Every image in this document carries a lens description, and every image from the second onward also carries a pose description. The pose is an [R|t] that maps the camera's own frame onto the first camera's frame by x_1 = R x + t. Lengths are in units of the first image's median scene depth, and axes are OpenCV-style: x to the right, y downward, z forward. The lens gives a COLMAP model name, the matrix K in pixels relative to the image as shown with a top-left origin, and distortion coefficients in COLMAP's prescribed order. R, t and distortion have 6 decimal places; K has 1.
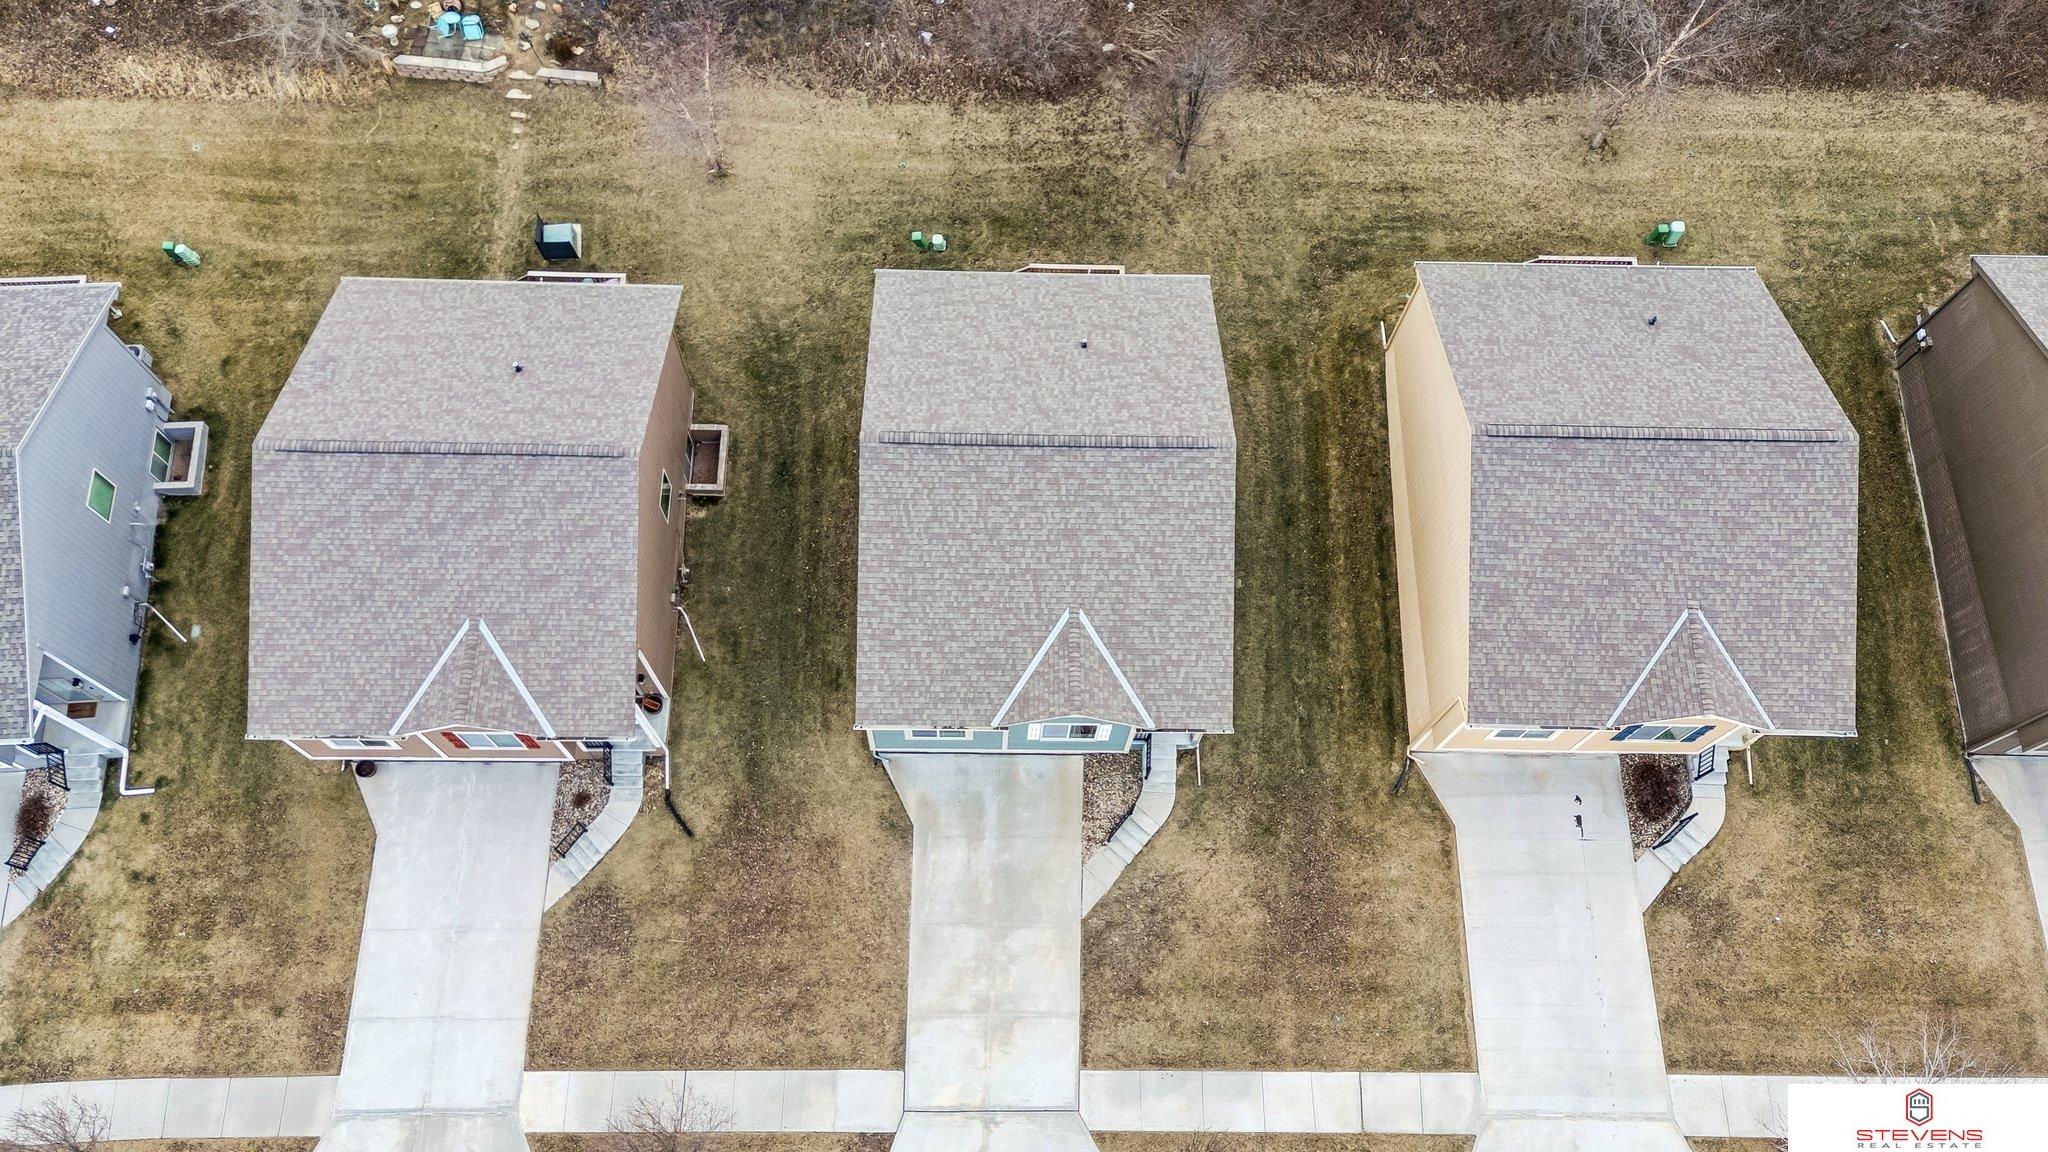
lens RADIAL K [[1525.2, 0, 1024.0], [0, 1525.2, 576.0], [0, 0, 1]] dist [0.047079, -0.003540]
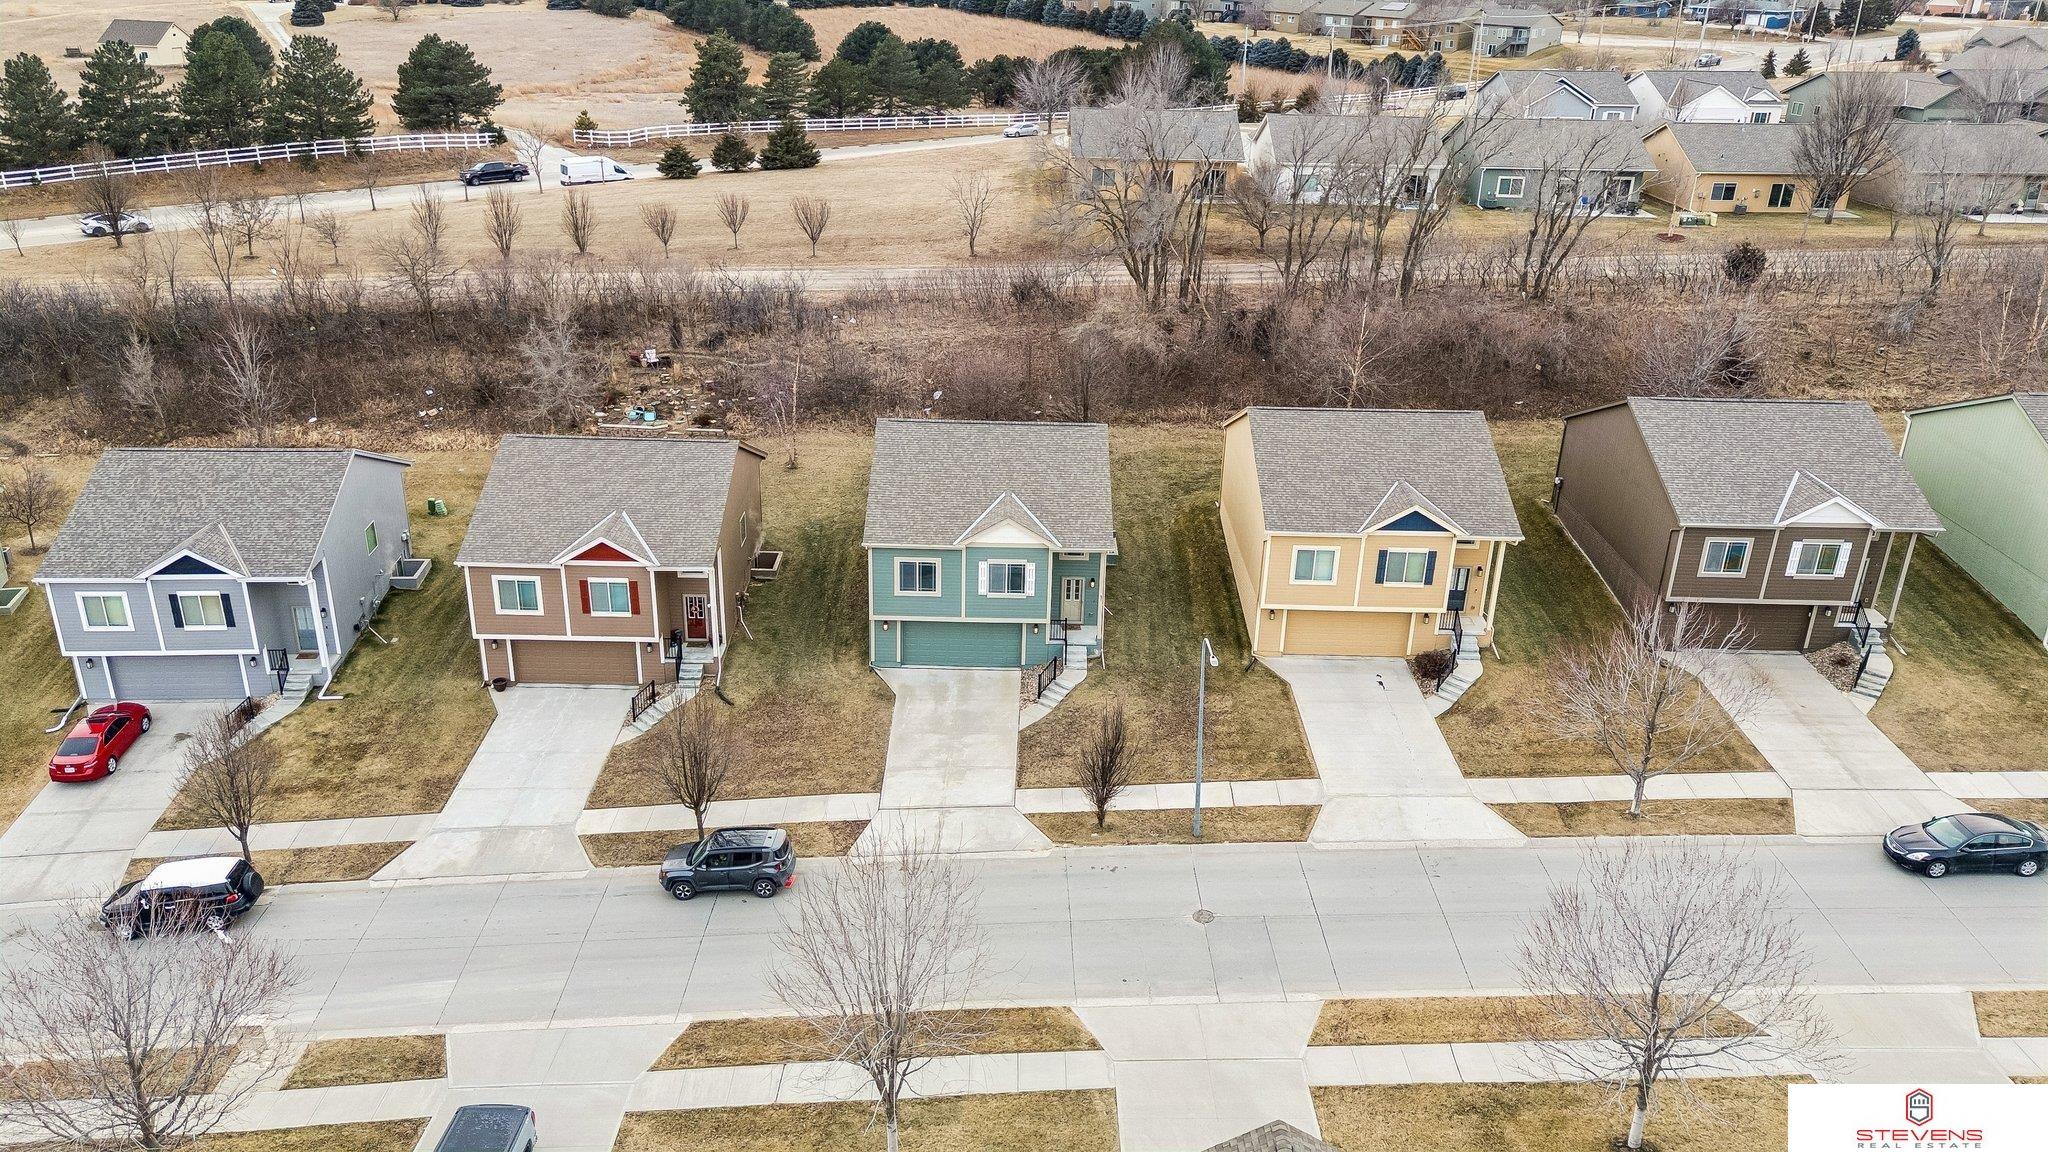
lens RADIAL K [[1491.1, 0, 1024.0], [0, 1491.1, 576.0], [0, 0, 1]] dist [0.067356, -0.043133]
pose [[0.999947, -0.009844, 0.002855, 0.039273], [0.009087, 0.722609, -0.691197, 1.013391], [0.004741, 0.691187, 0.722661, -0.036635]]
